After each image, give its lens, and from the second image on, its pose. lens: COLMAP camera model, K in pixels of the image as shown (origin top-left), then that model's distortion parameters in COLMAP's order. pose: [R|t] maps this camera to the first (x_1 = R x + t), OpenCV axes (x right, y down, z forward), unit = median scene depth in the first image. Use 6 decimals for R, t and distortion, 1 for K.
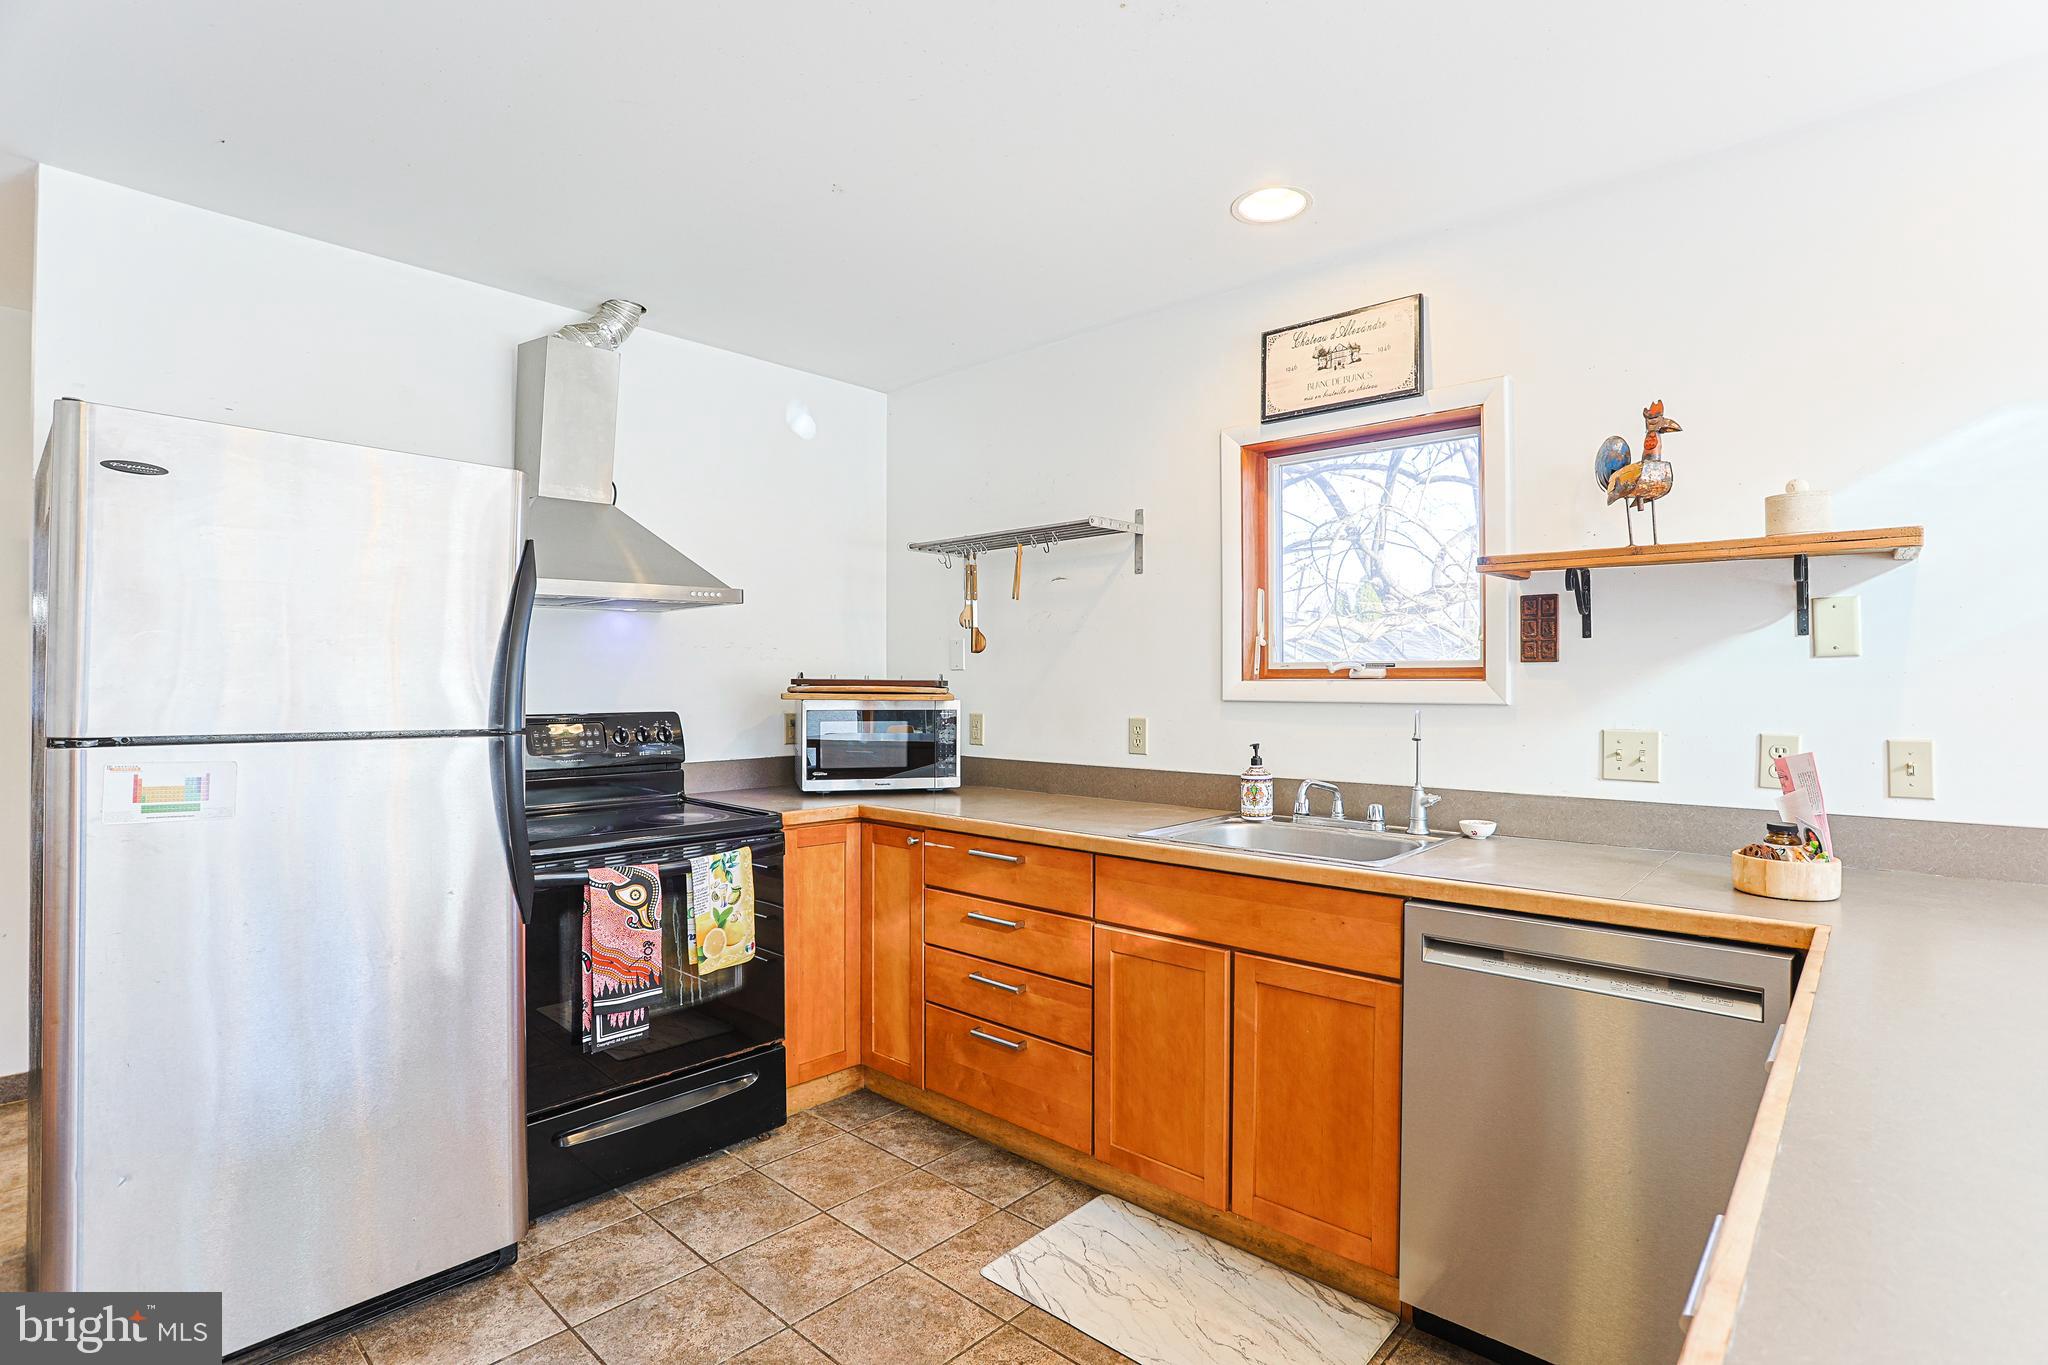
lens RADIAL K [[984.7, 0, 1019.1], [0, 984.7, 674.4], [0, 0, 1]] dist [-0.056723, 0.014592]
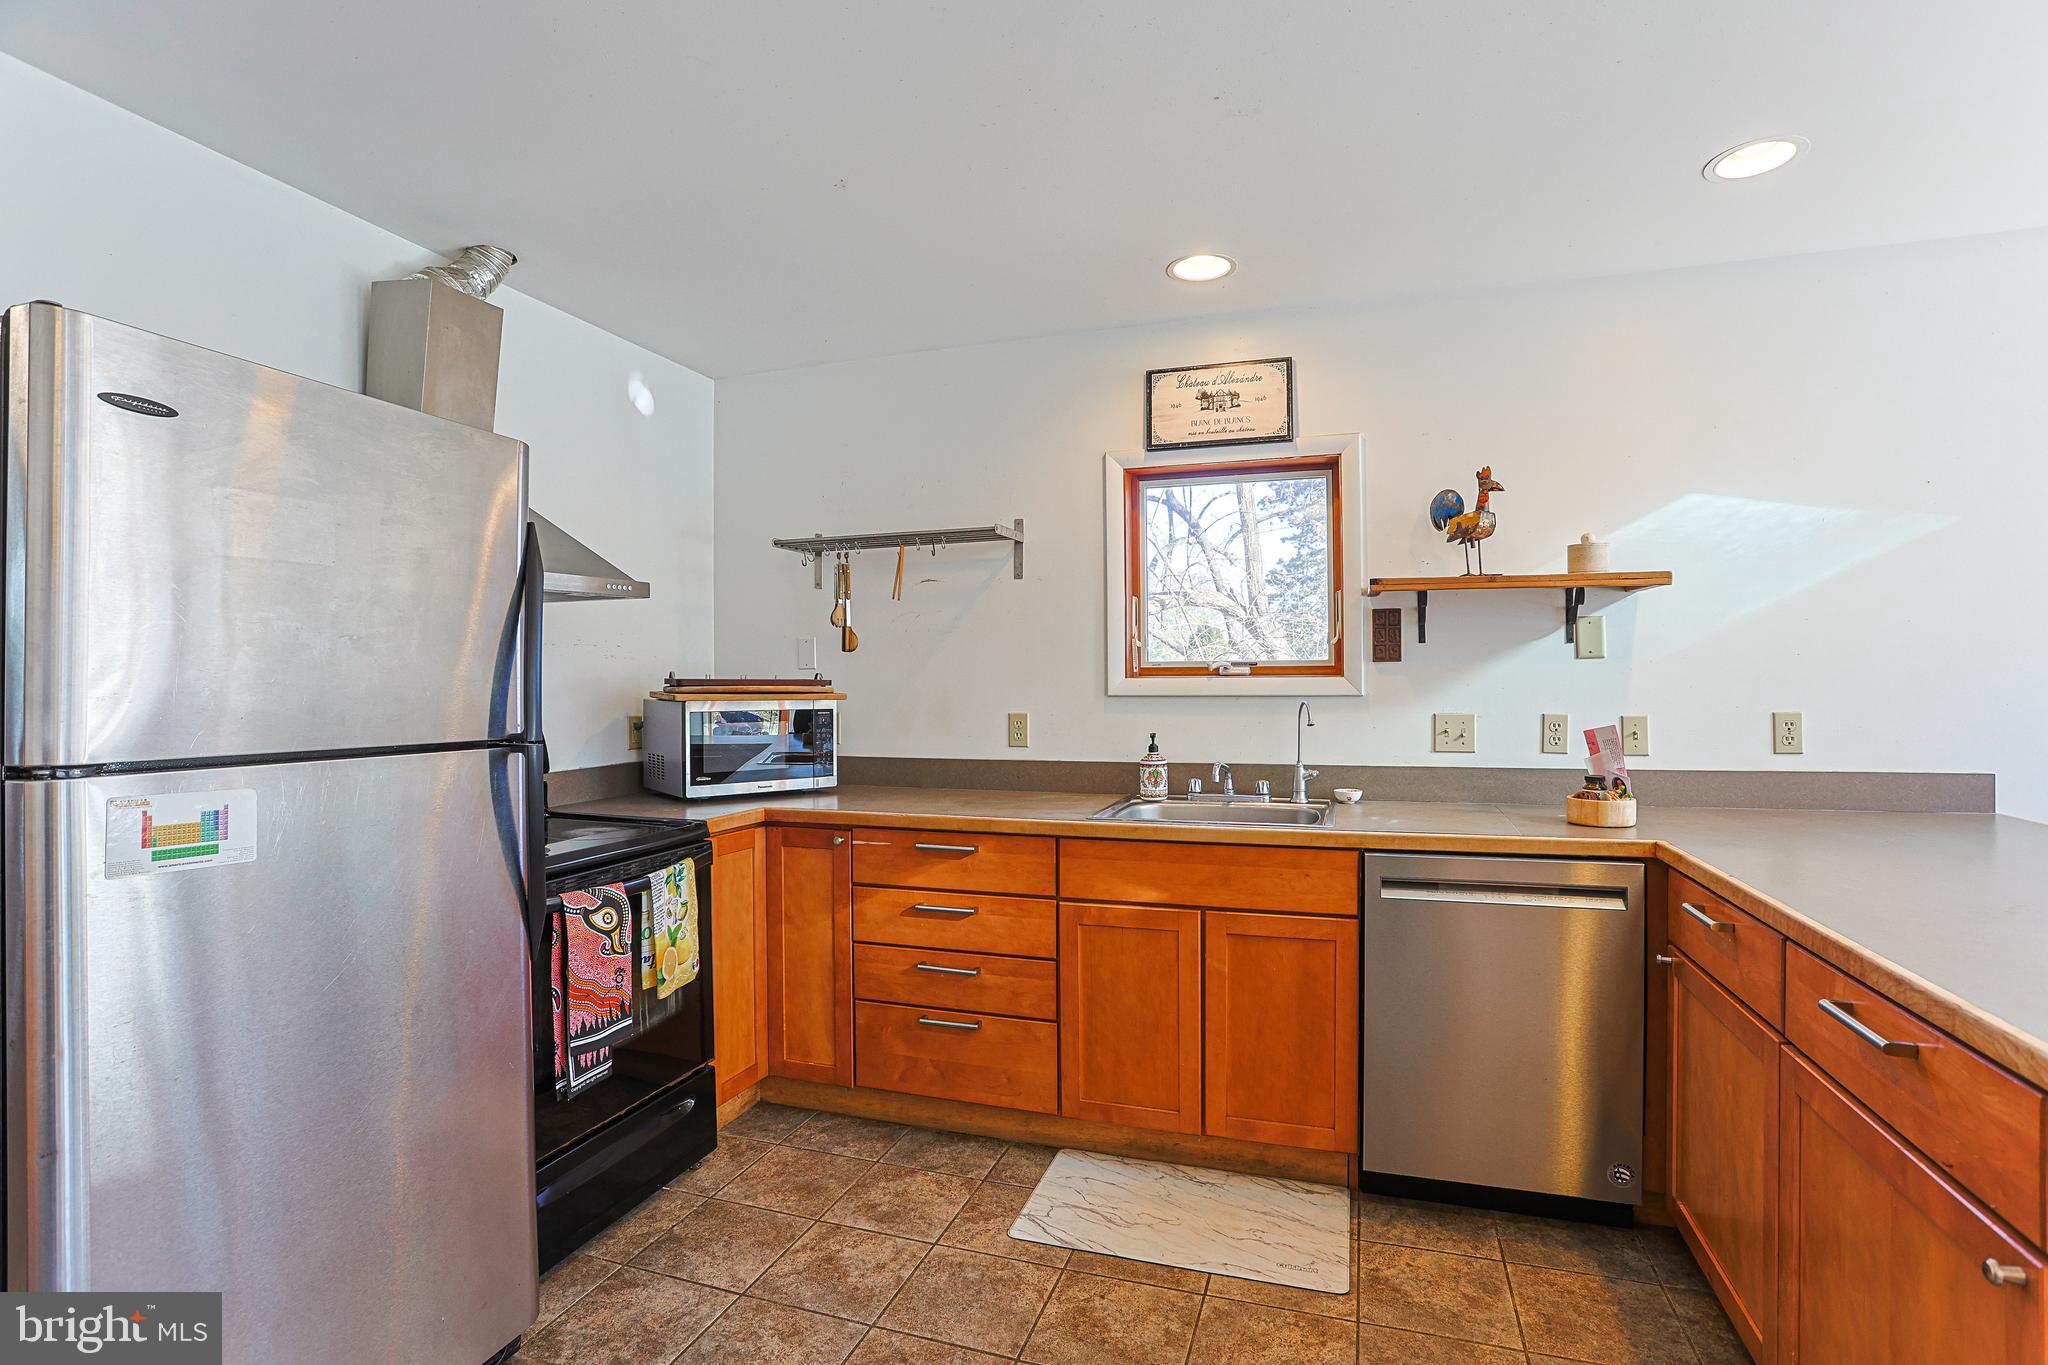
lens RADIAL K [[984.7, 0, 1024.1], [0, 984.7, 676.4], [0, 0, 1]] dist [-0.056723, 0.014592]
pose [[0.915391, -0.005511, 0.402528, -0.395577], [0.003583, 0.999978, 0.005543, -0.002185], [-0.402550, -0.003632, 0.915391, 0.017095]]
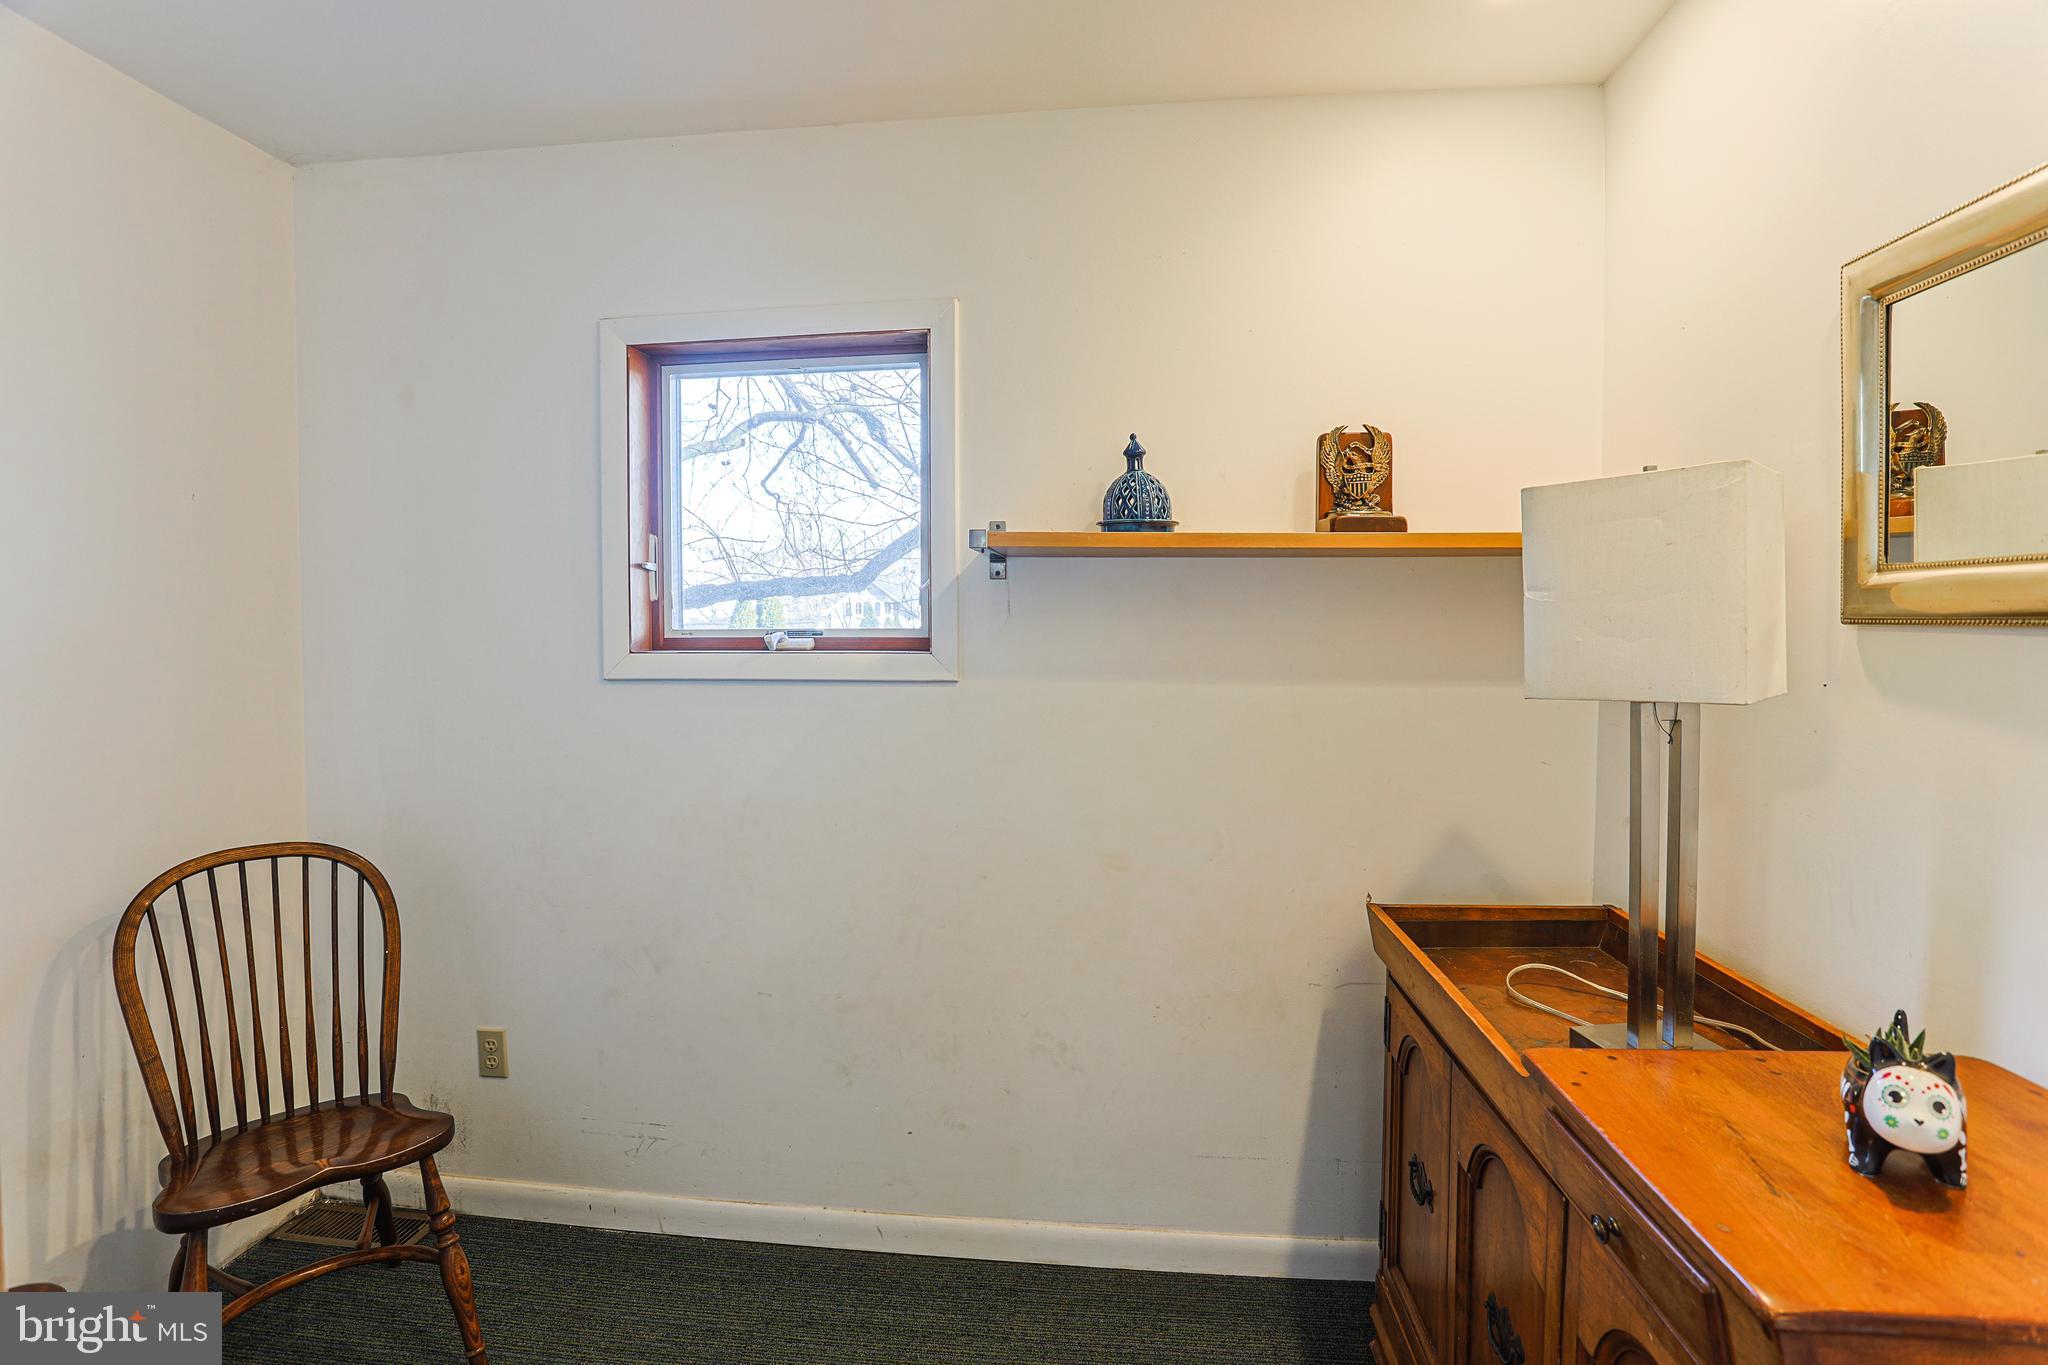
lens RADIAL K [[984.7, 0, 1012.3], [0, 984.7, 665.8], [0, 0, 1]] dist [-0.056723, 0.014592]
pose [[0.809826, -0.012498, 0.586537, 0.029003], [-0.002753, 0.999681, 0.025102, -0.004065], [-0.586664, -0.021943, 0.809533, 0.258710]]
